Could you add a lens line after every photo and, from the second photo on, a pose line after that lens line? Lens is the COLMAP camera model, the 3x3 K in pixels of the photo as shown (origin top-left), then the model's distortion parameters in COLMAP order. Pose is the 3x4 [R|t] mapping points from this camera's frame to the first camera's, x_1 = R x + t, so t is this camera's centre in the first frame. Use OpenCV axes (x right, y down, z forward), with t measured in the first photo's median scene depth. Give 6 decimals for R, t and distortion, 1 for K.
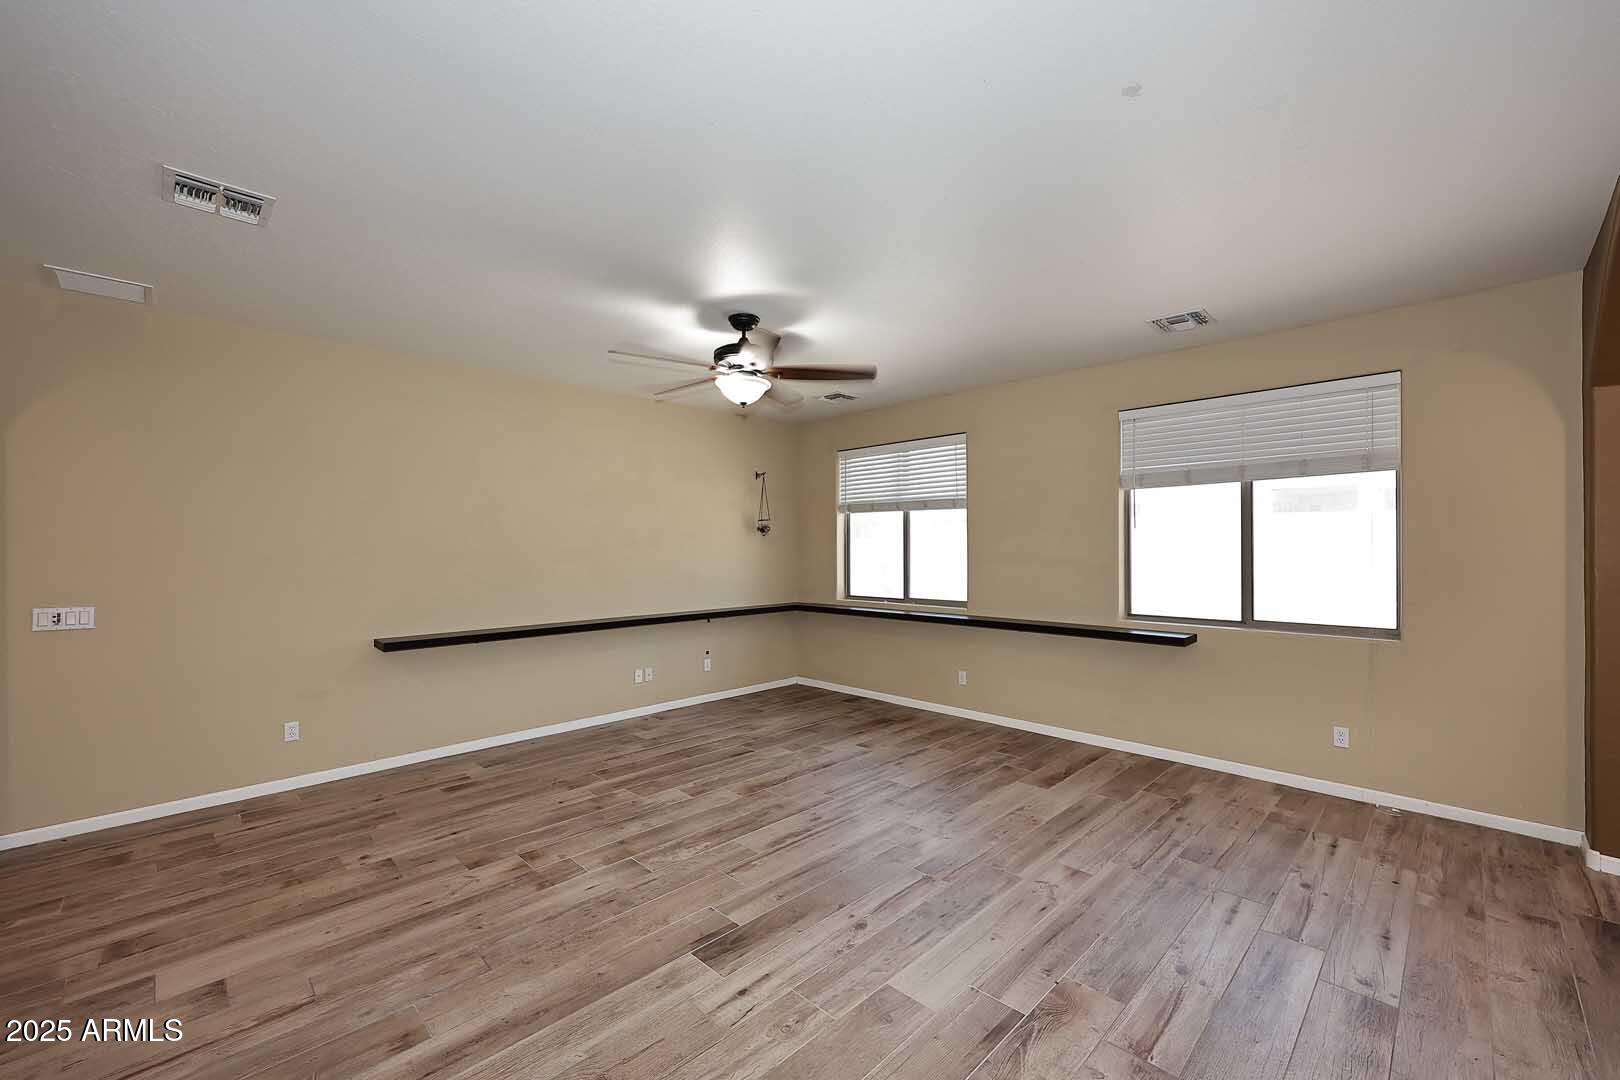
lens RADIAL K [[654.8, 0, 810.0], [0, 654.8, 540.0], [0, 0, 1]] dist [0.001842, 0.000429]
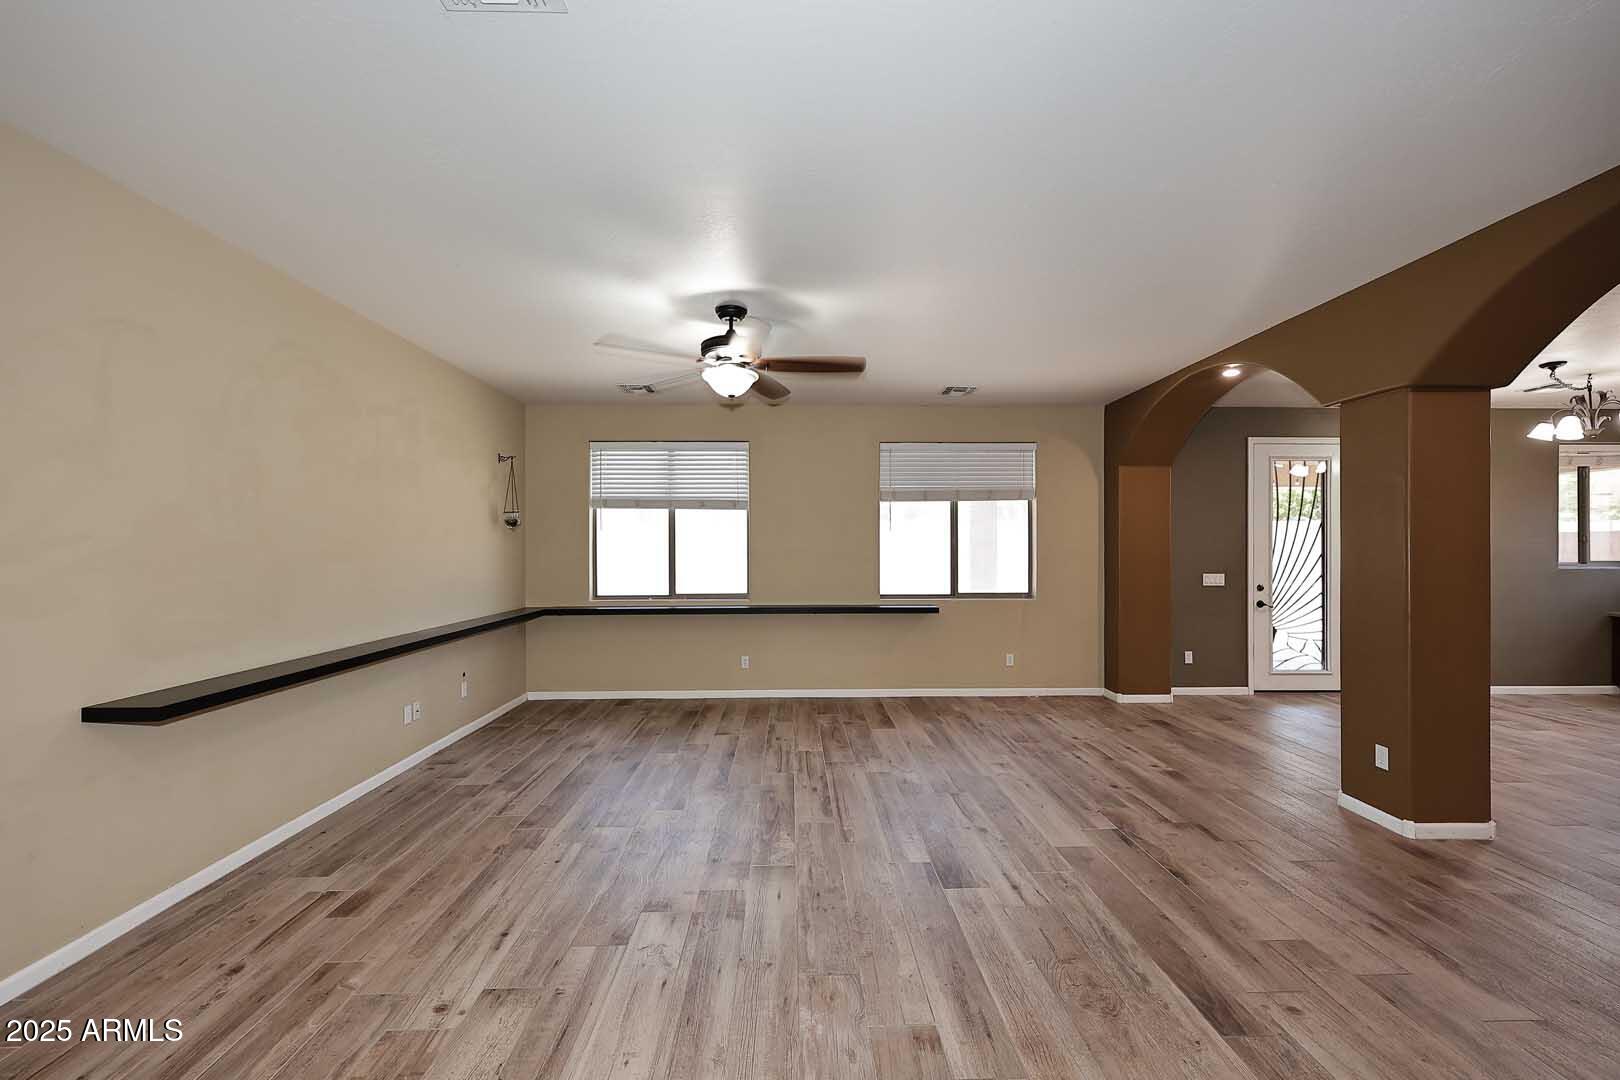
lens RADIAL K [[654.8, 0, 810.0], [0, 654.8, 540.0], [0, 0, 1]] dist [0.001842, 0.000429]
pose [[0.689964, 0.010934, 0.723761, -0.630316], [-0.008771, 0.999939, -0.006745, 0.012772], [-0.723791, -0.001695, 0.690017, 0.197992]]
